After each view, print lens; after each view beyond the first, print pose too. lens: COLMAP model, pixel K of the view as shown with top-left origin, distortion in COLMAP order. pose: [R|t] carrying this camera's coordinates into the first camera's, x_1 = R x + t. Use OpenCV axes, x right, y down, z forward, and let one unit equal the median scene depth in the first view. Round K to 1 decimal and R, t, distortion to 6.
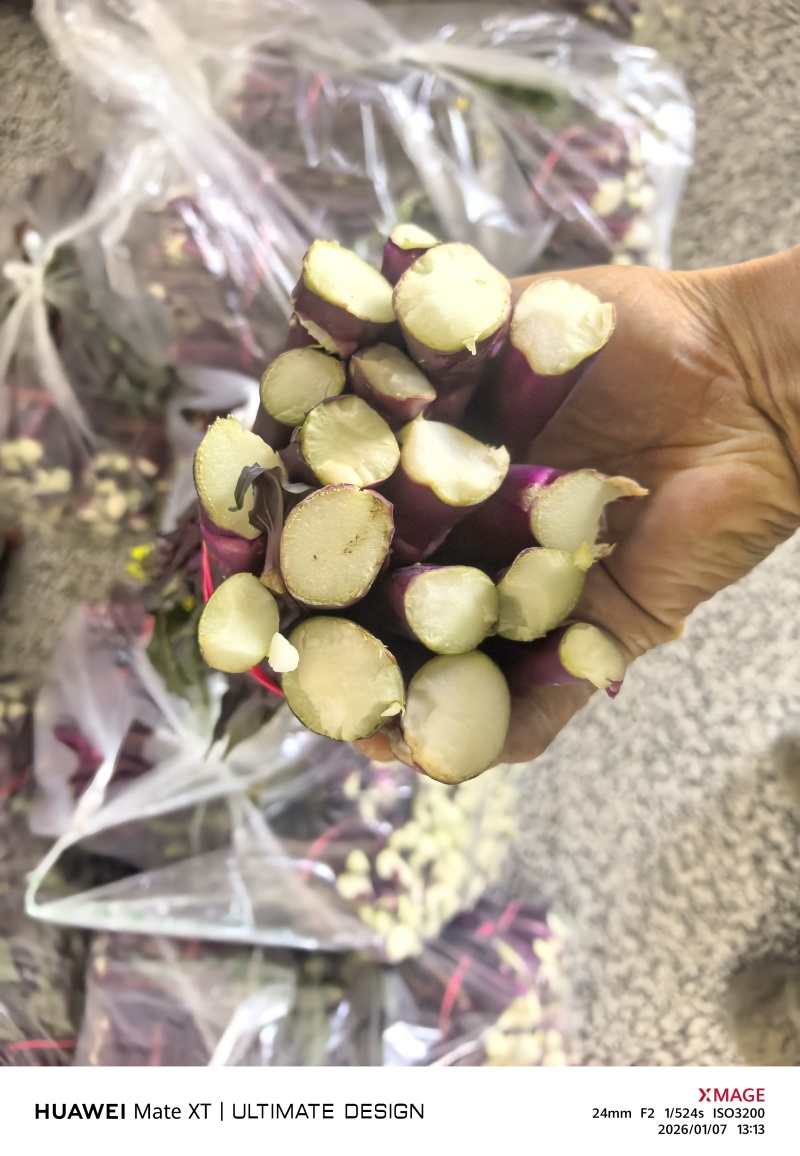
lens RADIAL K [[780.6, 0, 400.3], [0, 780.6, 566.0], [0, 0, 1]] dist [-0.042878, 0.002606]
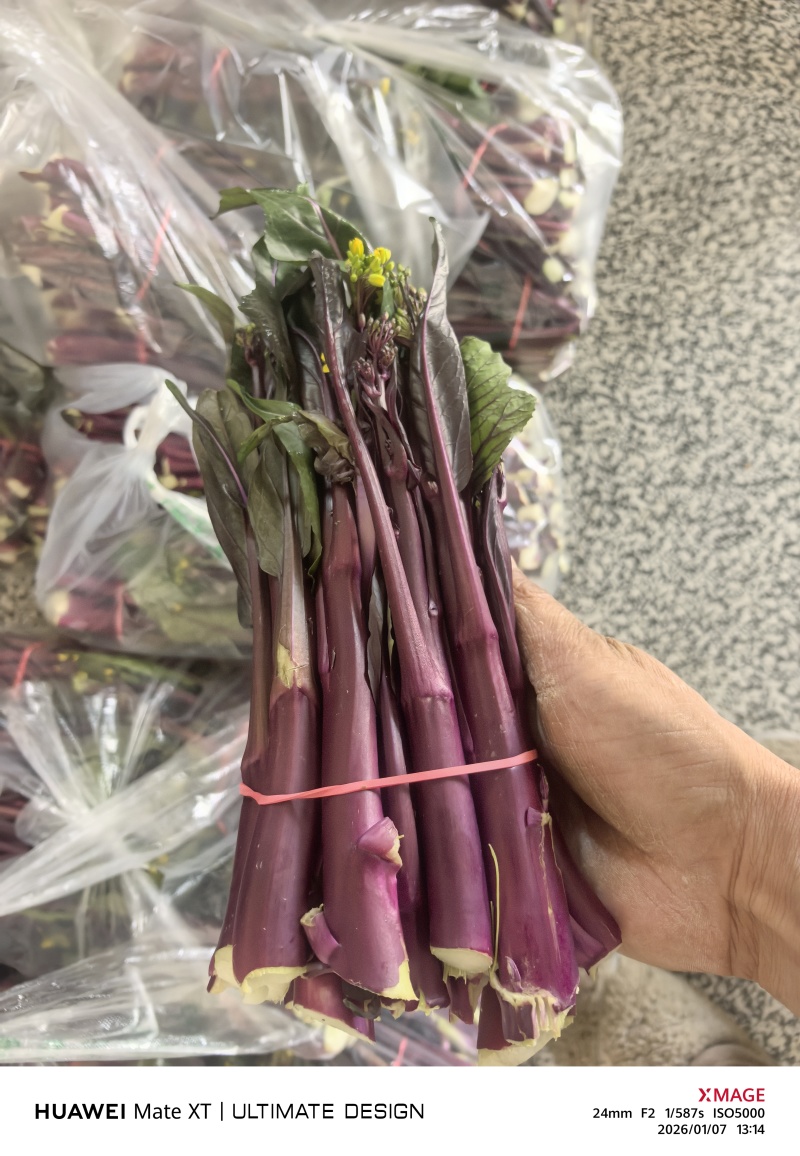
lens RADIAL K [[780.6, 0, 400.3], [0, 780.6, 566.0], [0, 0, 1]] dist [-0.042878, 0.002606]
pose [[0.988556, -0.015928, 0.150010, -0.047079], [0.023047, 0.998683, -0.045837, 0.009342], [-0.149082, 0.048770, 0.987621, 0.122449]]
